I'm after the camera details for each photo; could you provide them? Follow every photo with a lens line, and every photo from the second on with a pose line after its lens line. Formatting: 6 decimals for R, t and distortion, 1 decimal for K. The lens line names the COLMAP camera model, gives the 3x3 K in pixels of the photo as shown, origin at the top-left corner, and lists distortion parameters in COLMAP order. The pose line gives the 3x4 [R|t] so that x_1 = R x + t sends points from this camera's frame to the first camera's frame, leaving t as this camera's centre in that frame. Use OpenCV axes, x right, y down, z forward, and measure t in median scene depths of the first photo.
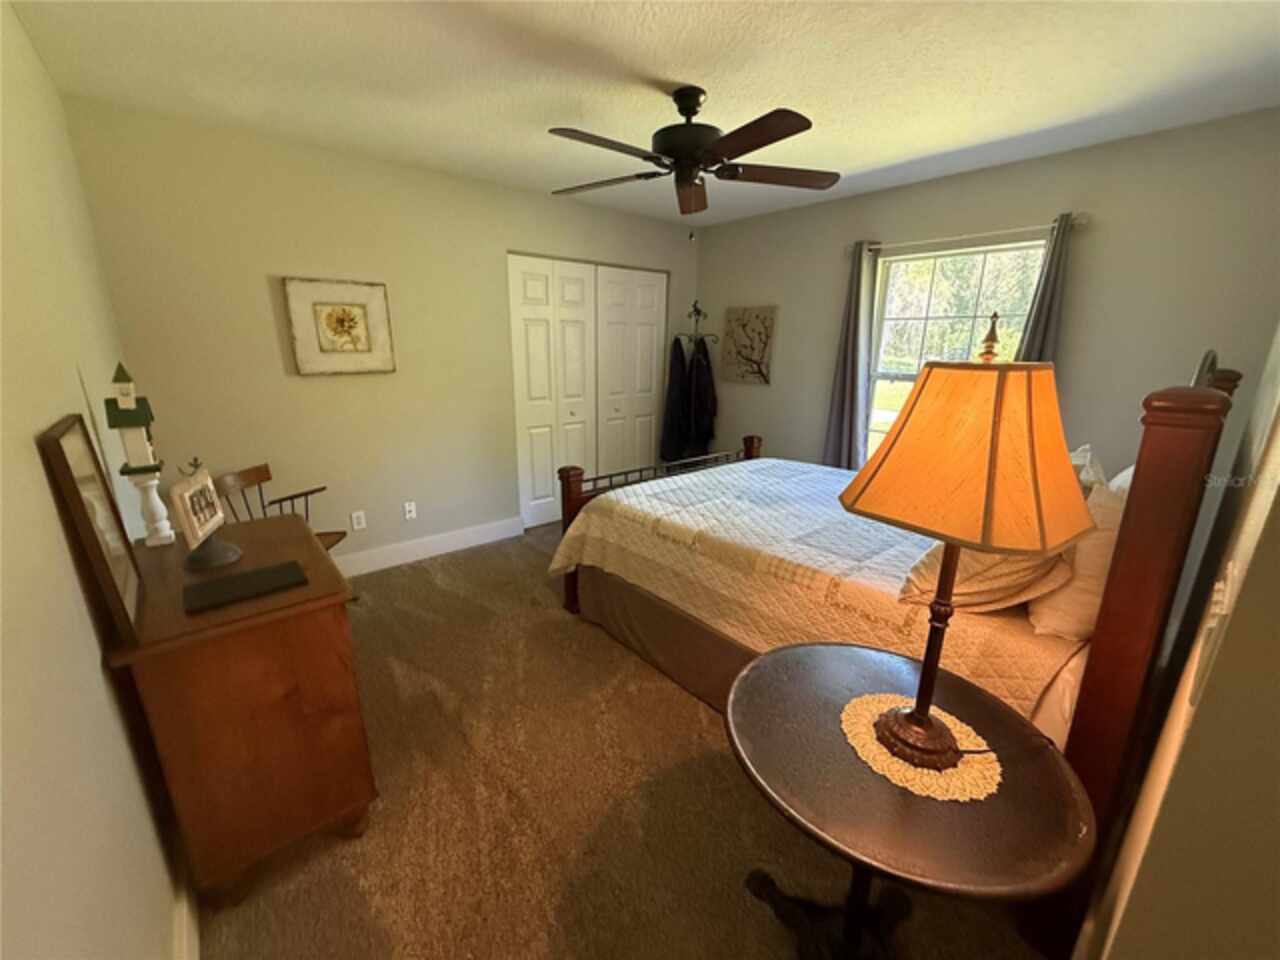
lens RADIAL K [[511.1, 0, 637.3], [0, 511.1, 483.6], [0, 0, 1]] dist [-0.000381, 0.000504]
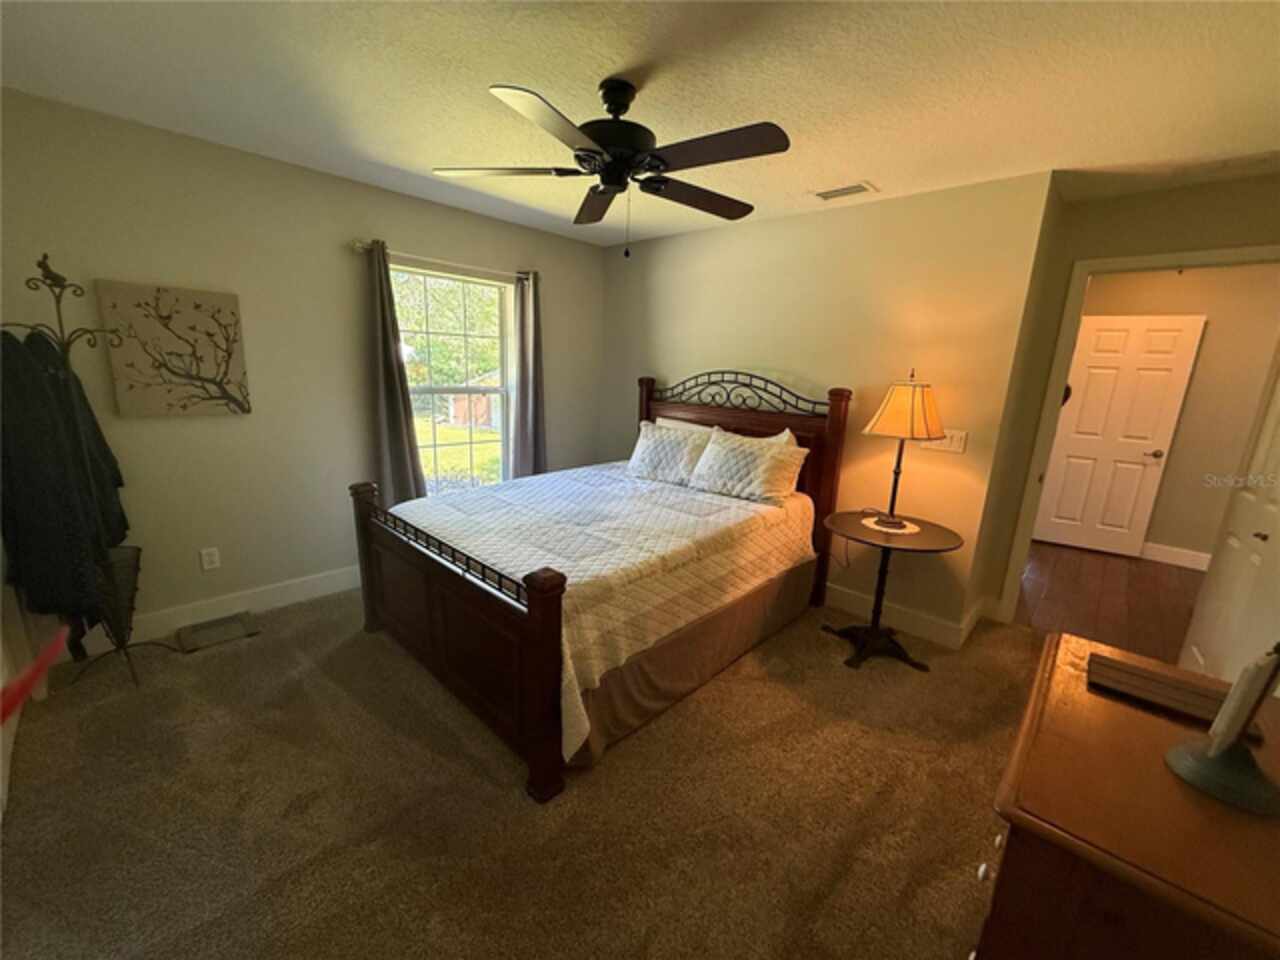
lens RADIAL K [[511.1, 0, 636.4], [0, 511.1, 482.5], [0, 0, 1]] dist [-0.000381, 0.000504]
pose [[-0.105751, -0.238053, 0.965478, -0.449726], [0.226680, 0.939588, 0.256498, -0.168738], [-0.968211, 0.245979, -0.045400, 0.577519]]
